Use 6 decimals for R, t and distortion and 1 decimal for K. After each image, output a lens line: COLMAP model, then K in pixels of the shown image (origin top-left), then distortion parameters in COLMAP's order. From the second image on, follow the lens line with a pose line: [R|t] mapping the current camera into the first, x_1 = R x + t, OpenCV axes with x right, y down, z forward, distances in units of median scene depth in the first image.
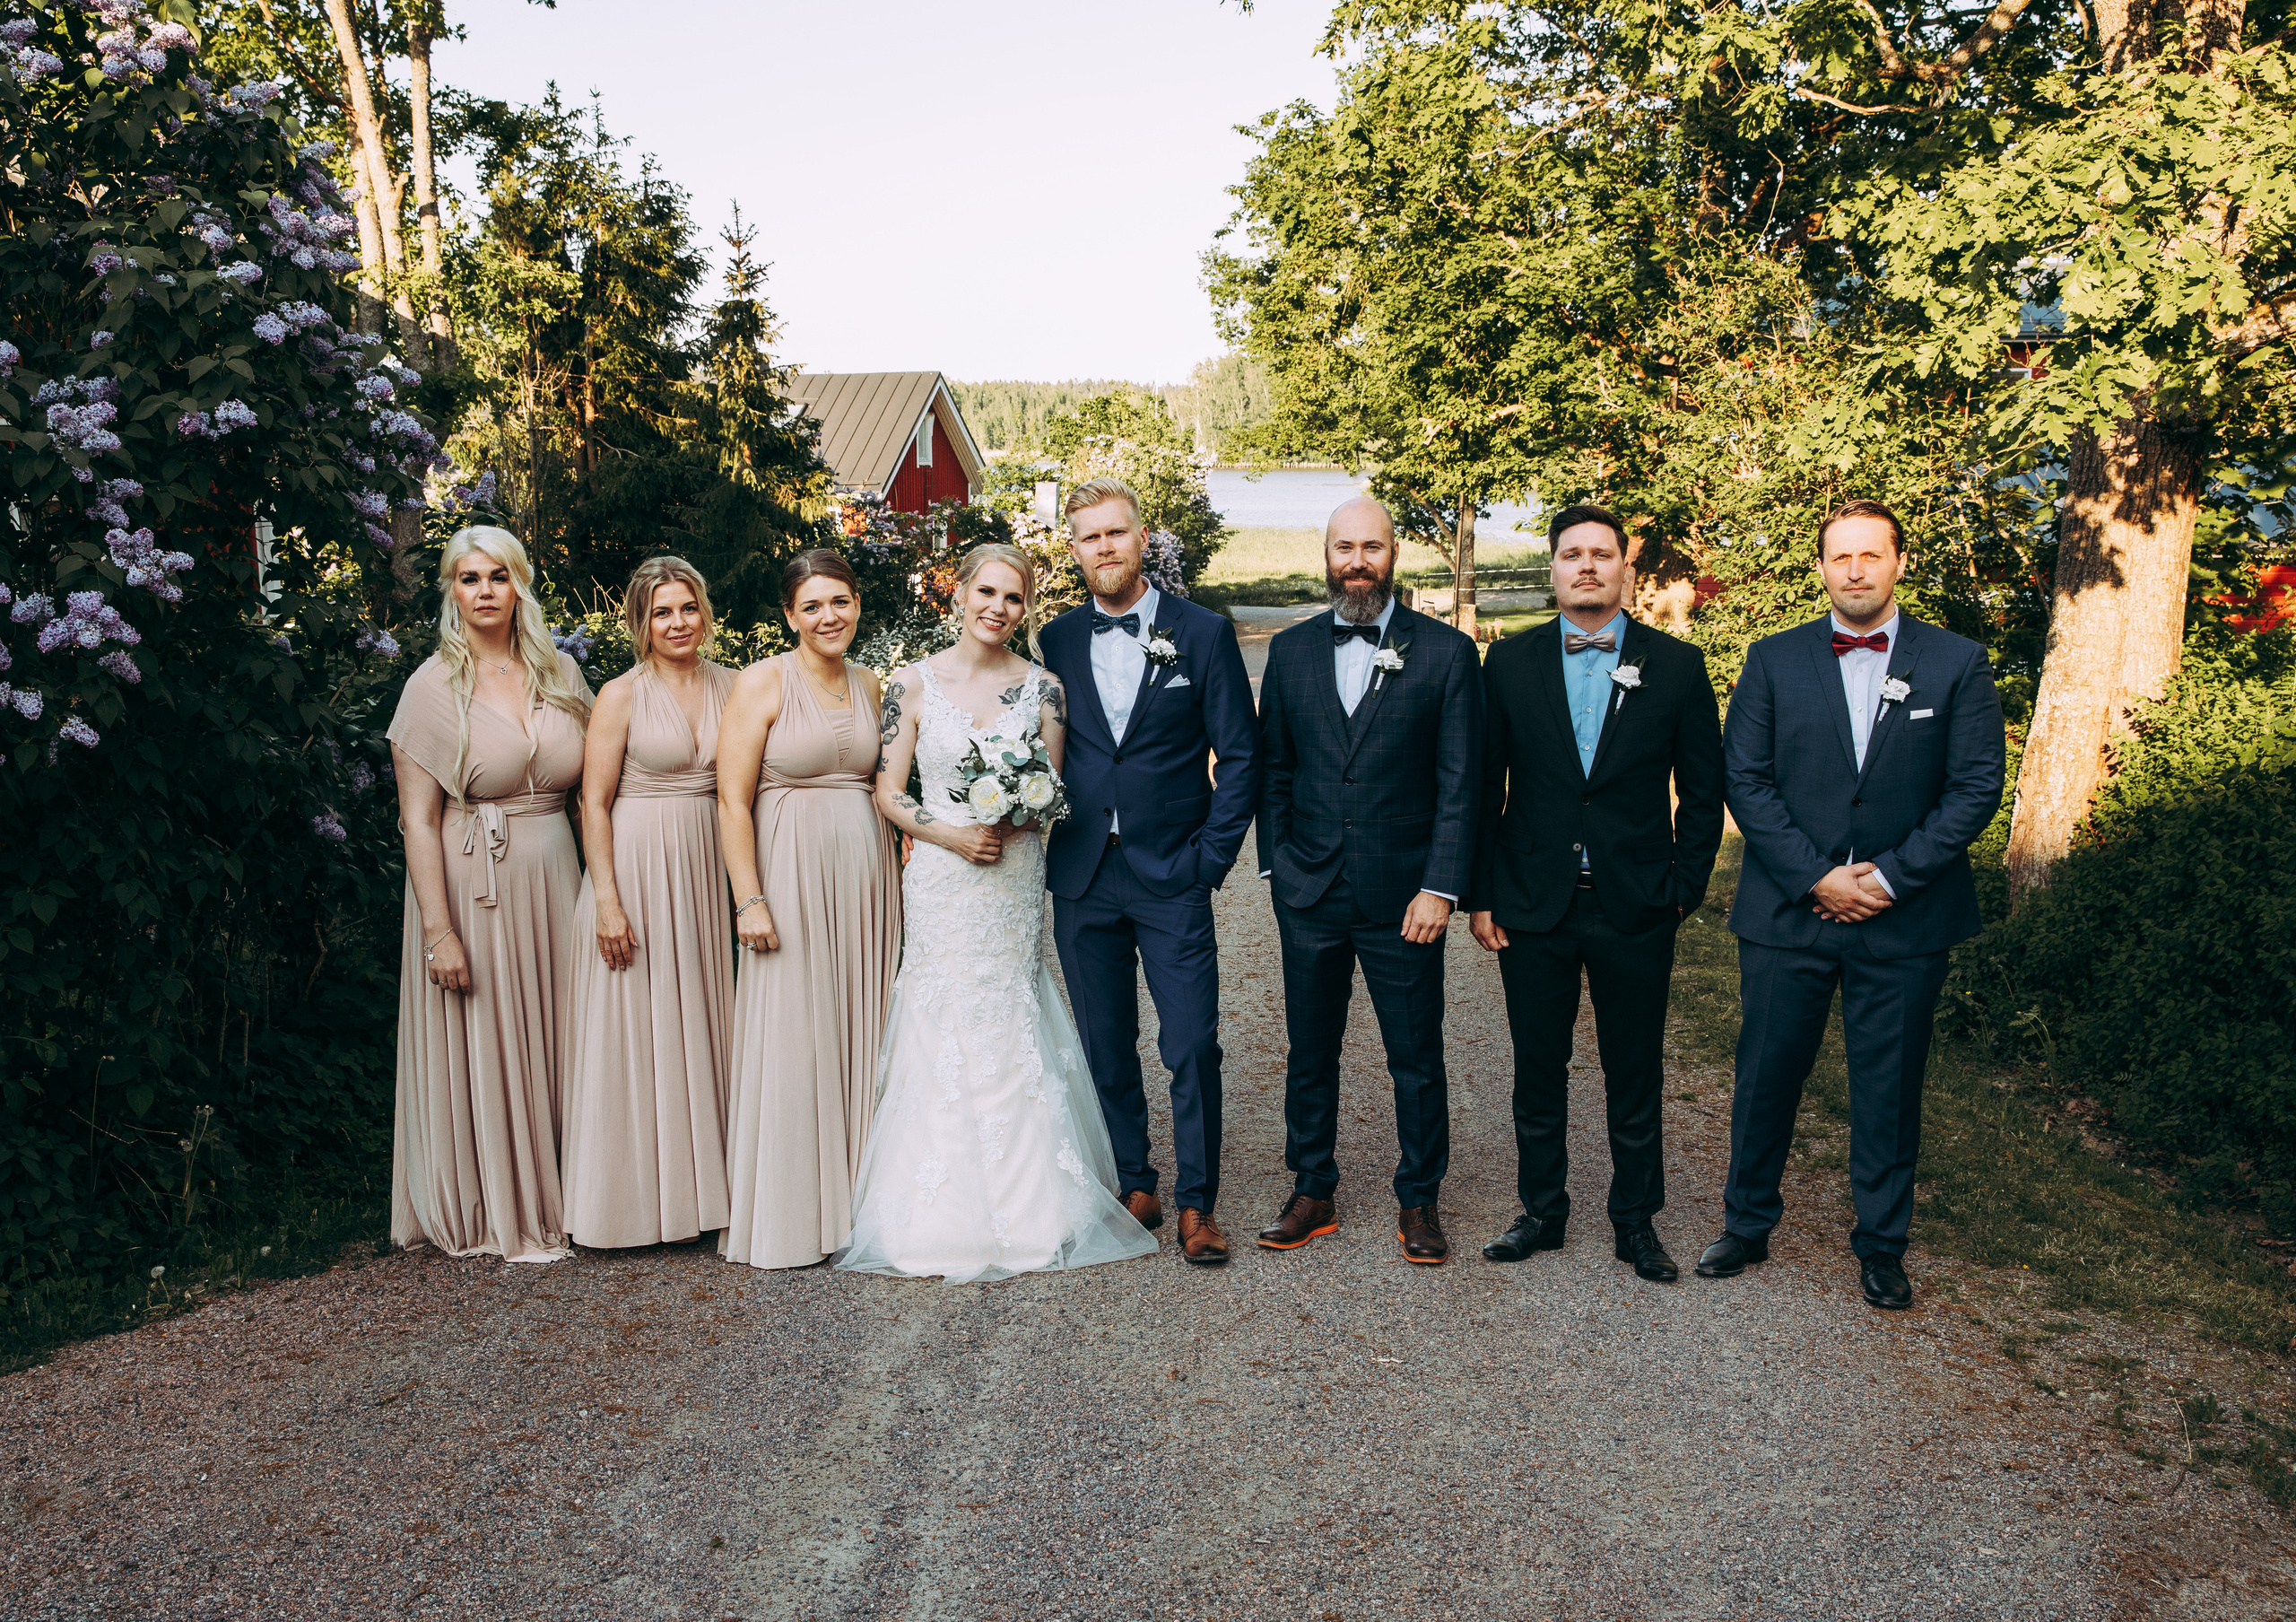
lens RADIAL K [[2206.4, 0, 1055.0], [0, 2206.4, 848.8], [0, 0, 1]] dist [-0.068938, 0.090257]
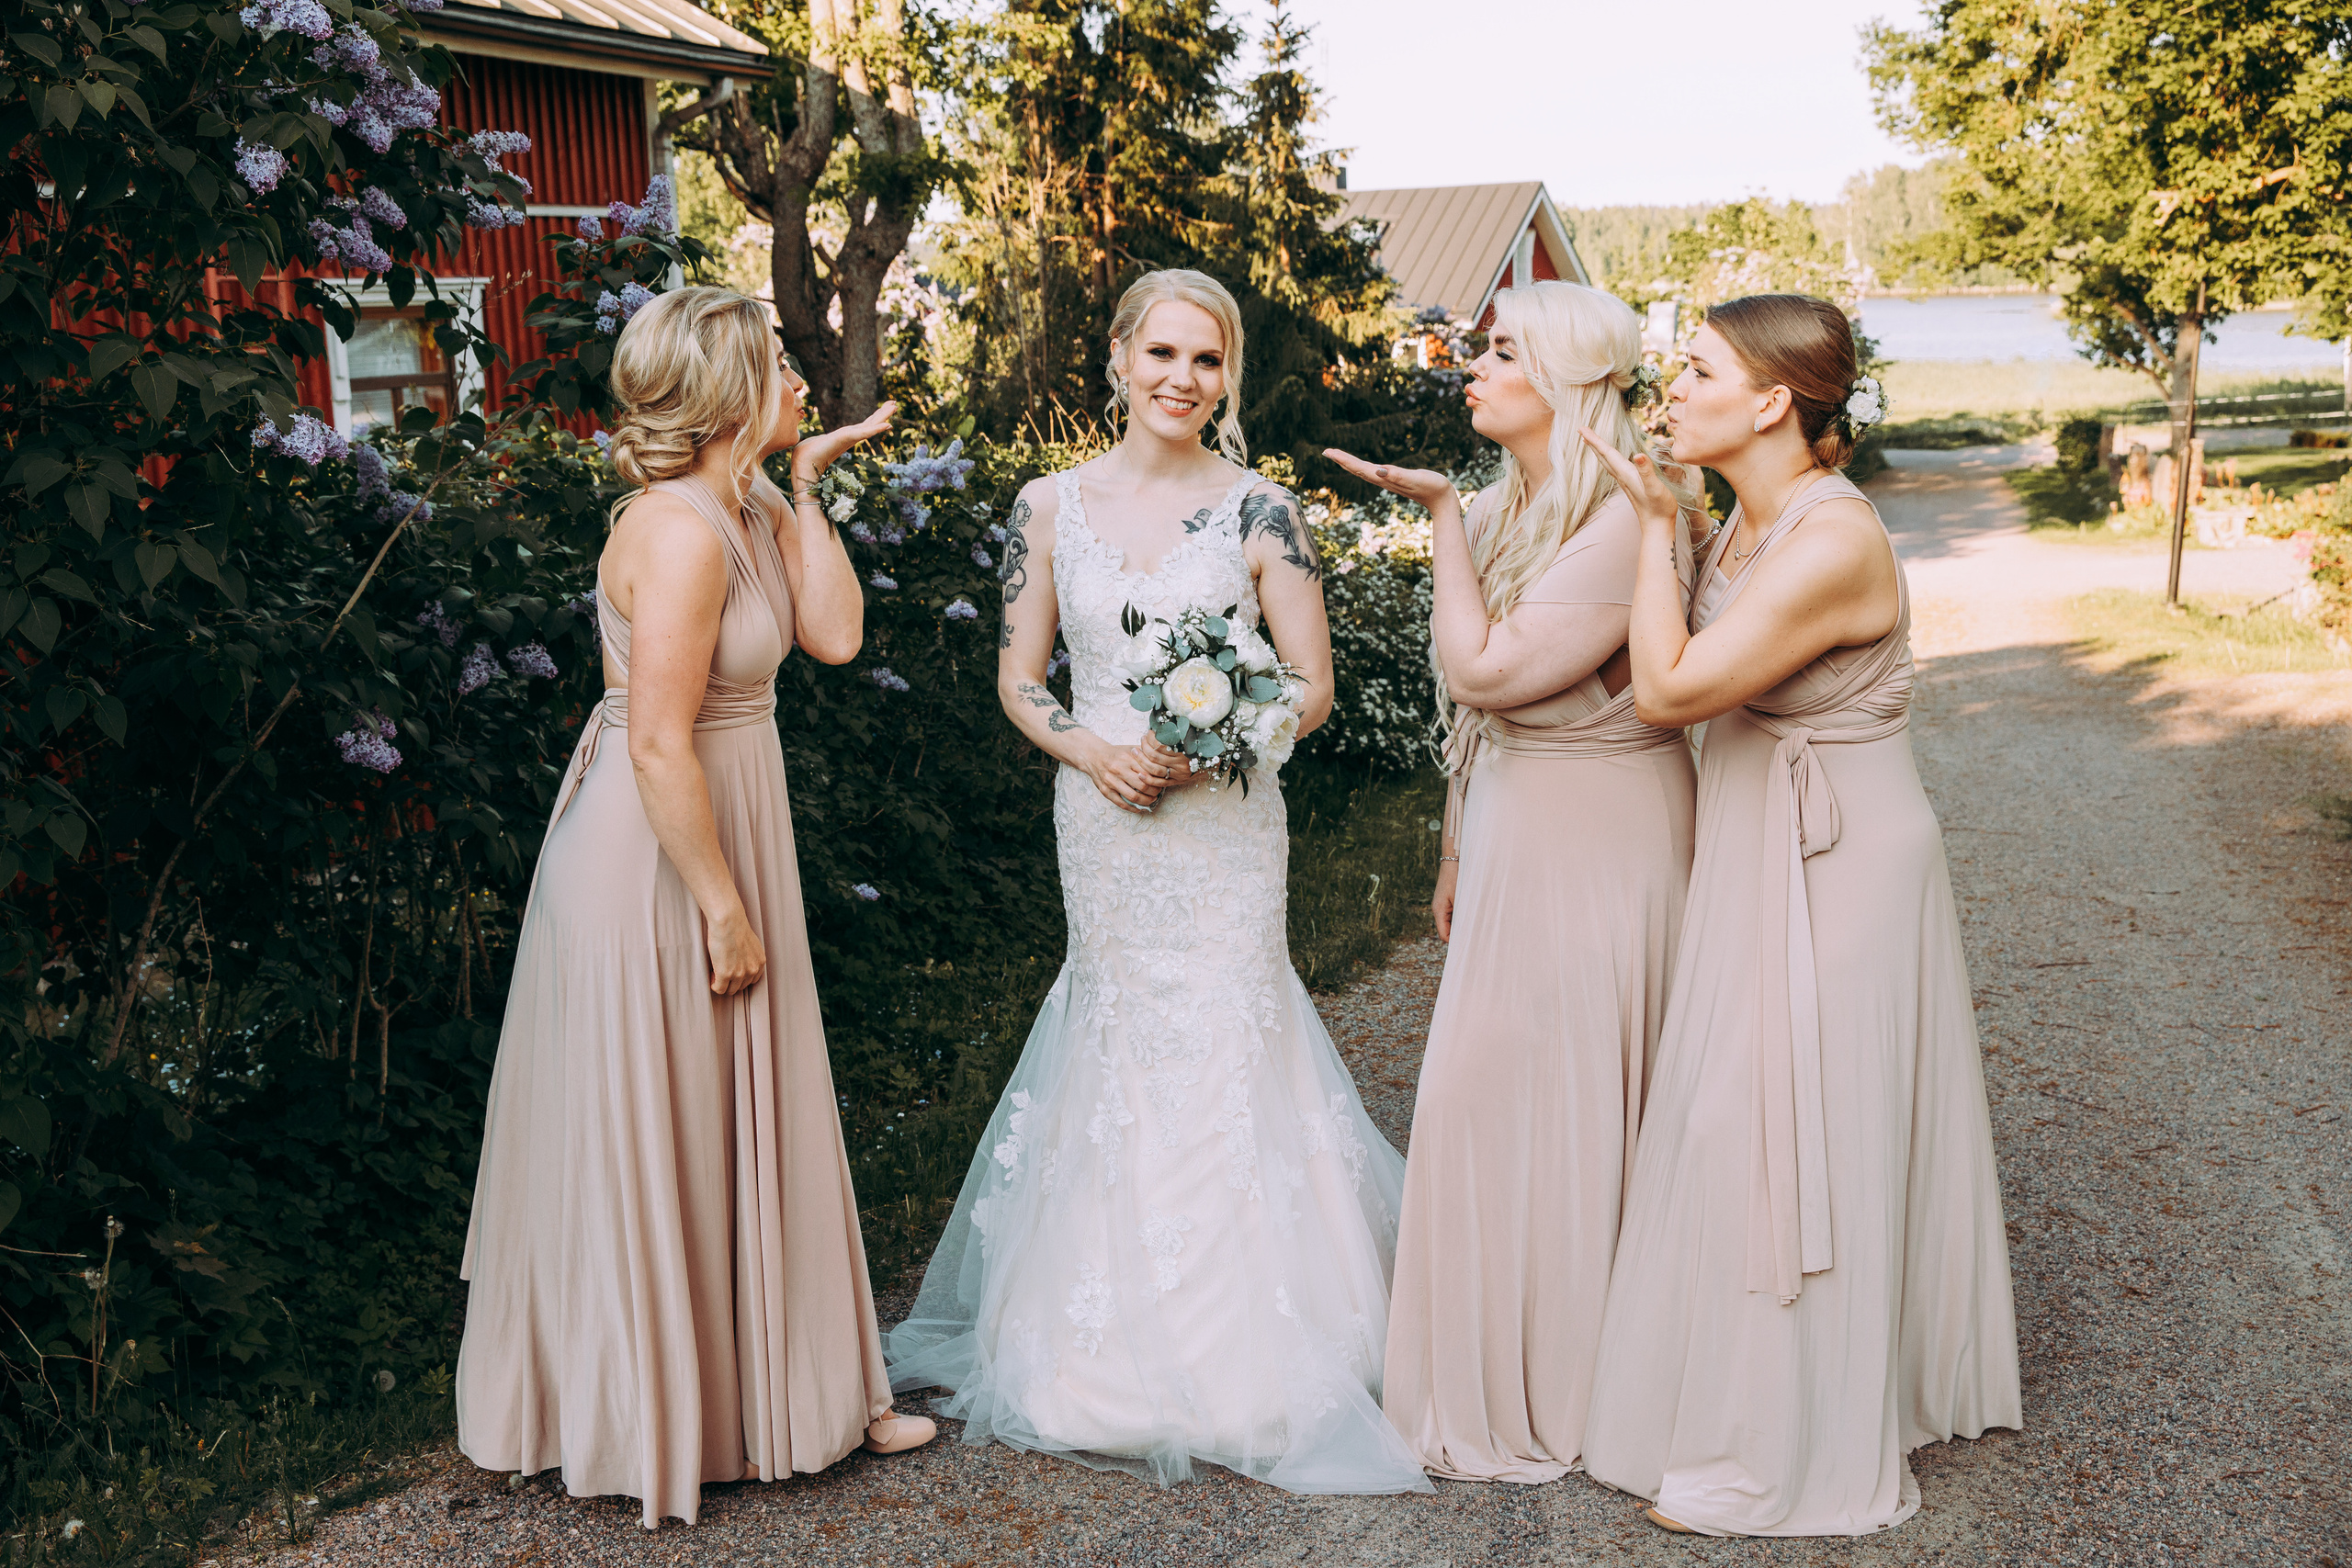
lens RADIAL K [[2412.4, 0, 1176.0], [0, 2412.4, 784.0], [0, 0, 1]] dist [-0.007668, 0.137195]
pose [[0.979364, 0.019422, -0.201168, 0.007034], [-0.014451, 0.999554, 0.026151, -0.005345], [0.201586, -0.022705, 0.979208, 0.101730]]
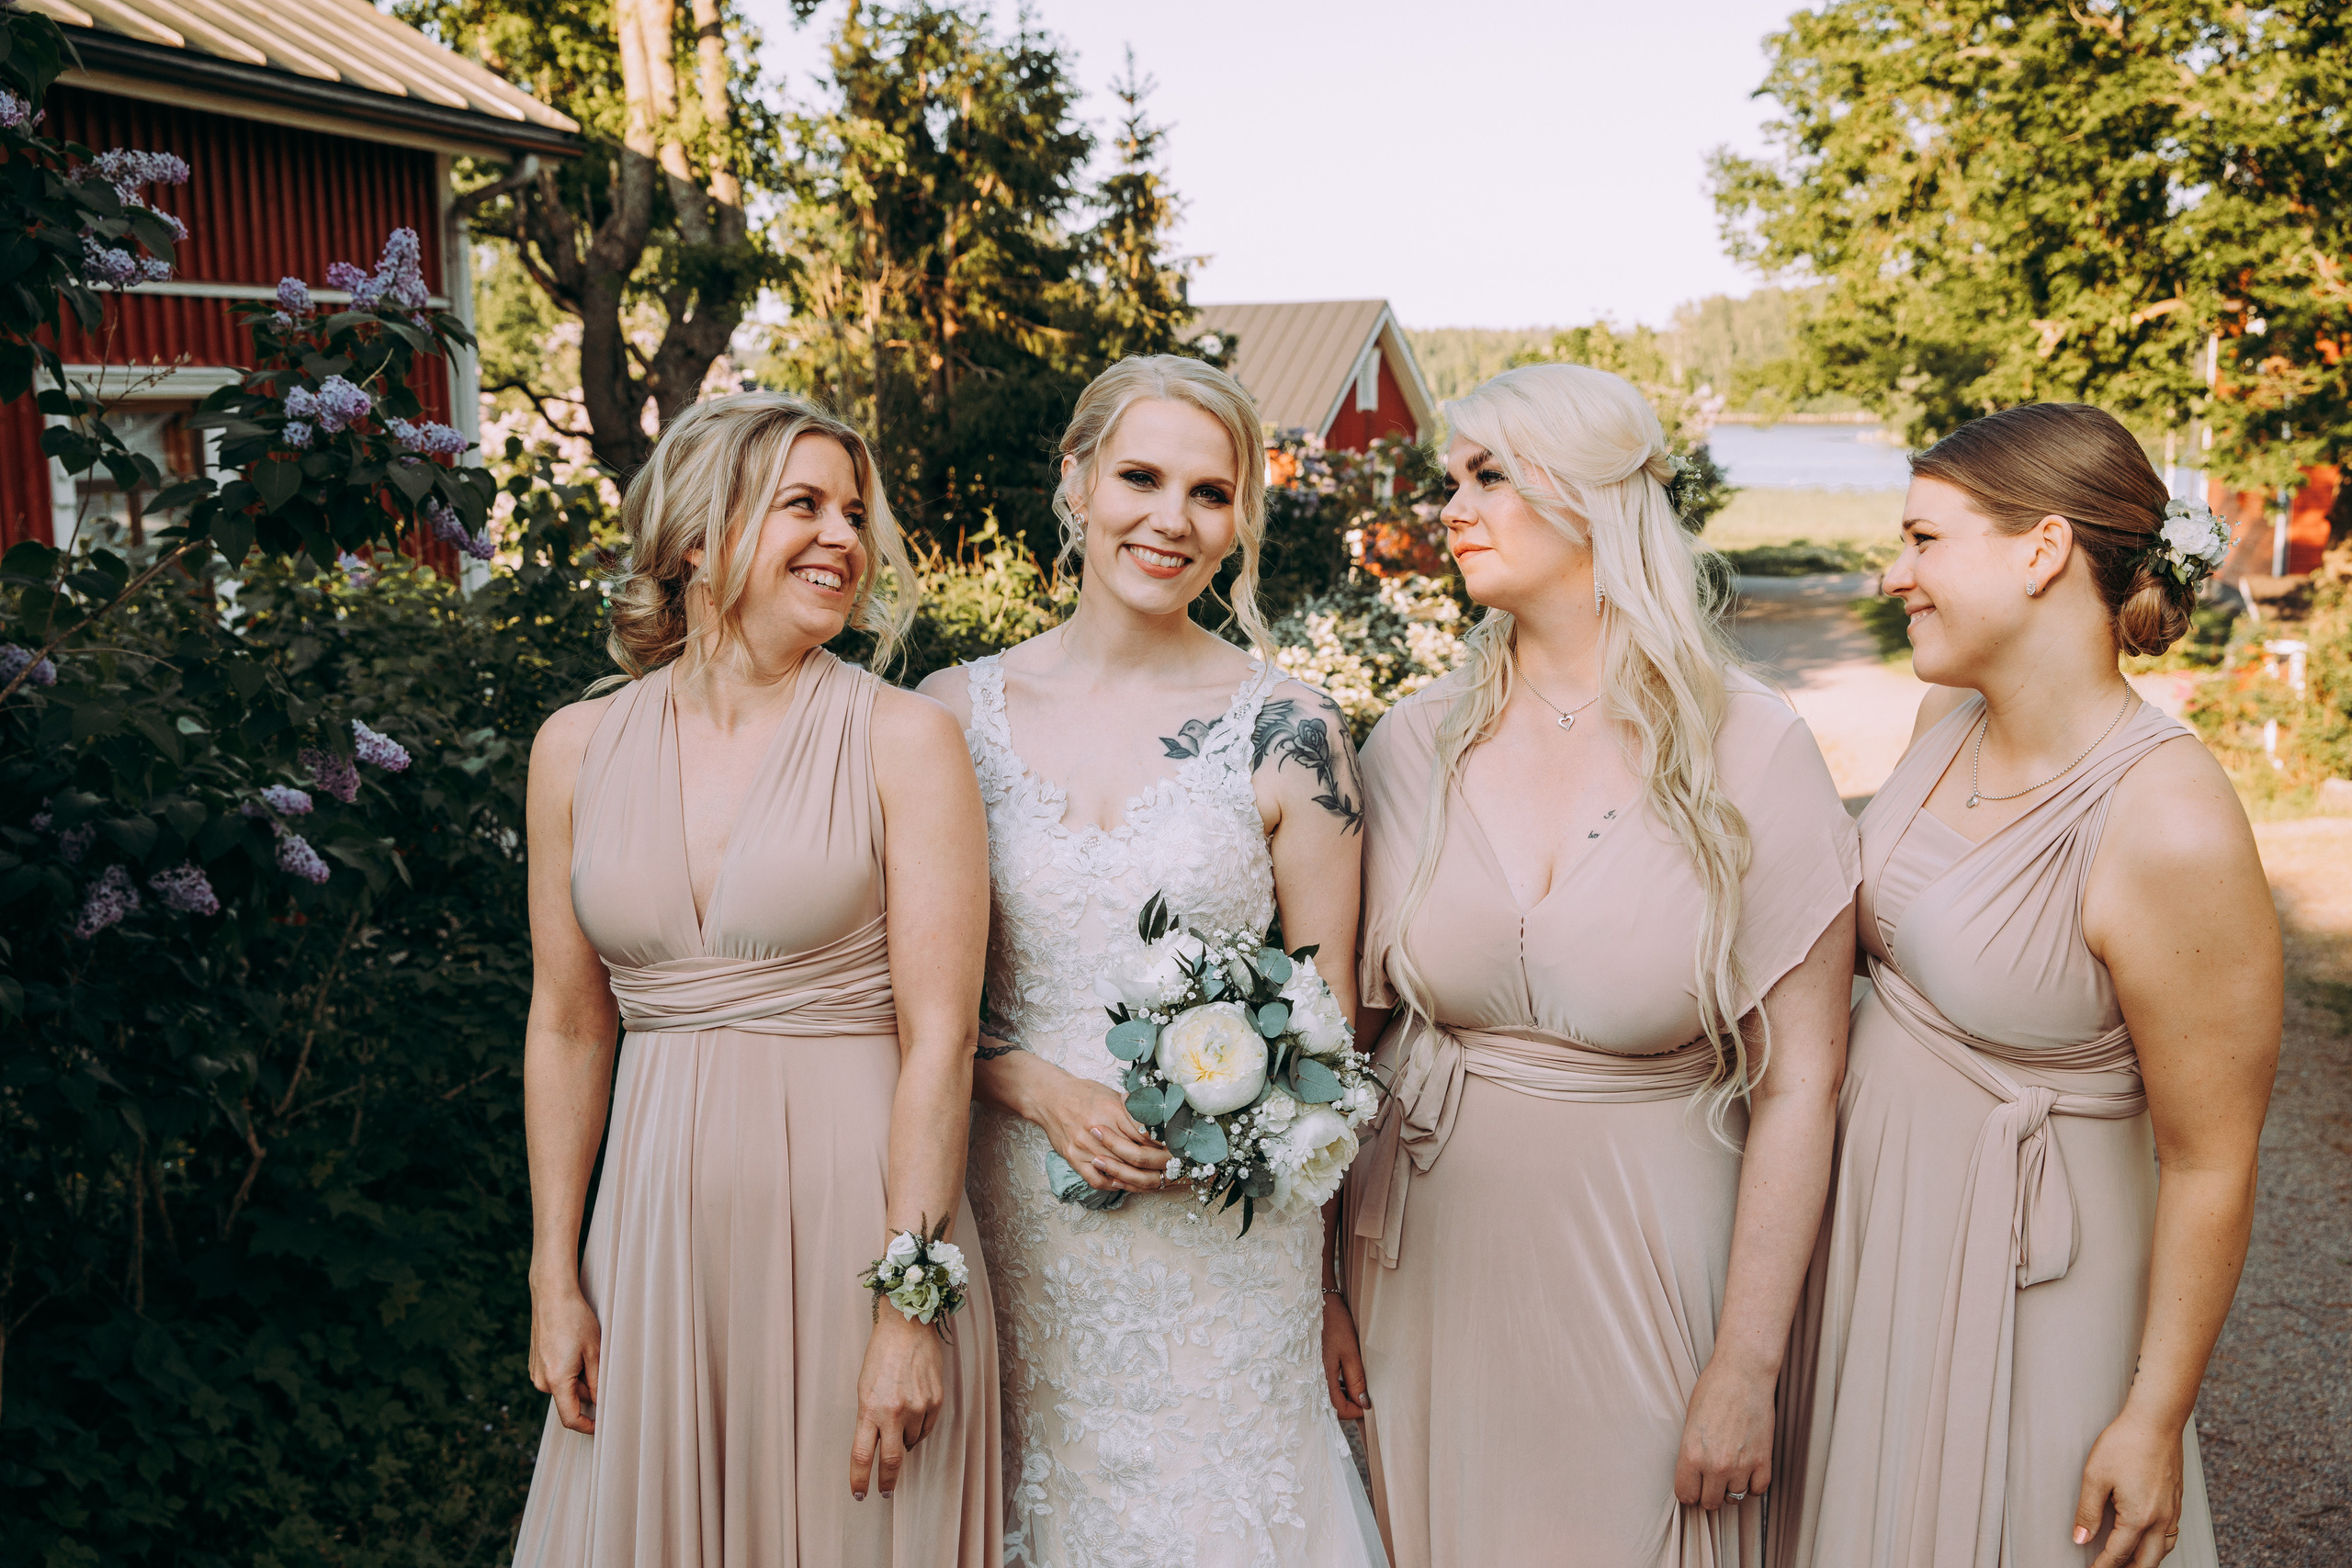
lens RADIAL K [[2465.0, 0, 1176.0], [0, 2465.0, 784.0], [0, 0, 1]] dist [0.008647, 0.113092]
pose [[0.990893, 0.019335, -0.133254, -0.007895], [-0.022719, 0.999456, -0.023927, -0.013502], [0.132718, 0.026737, 0.990793, 0.148633]]
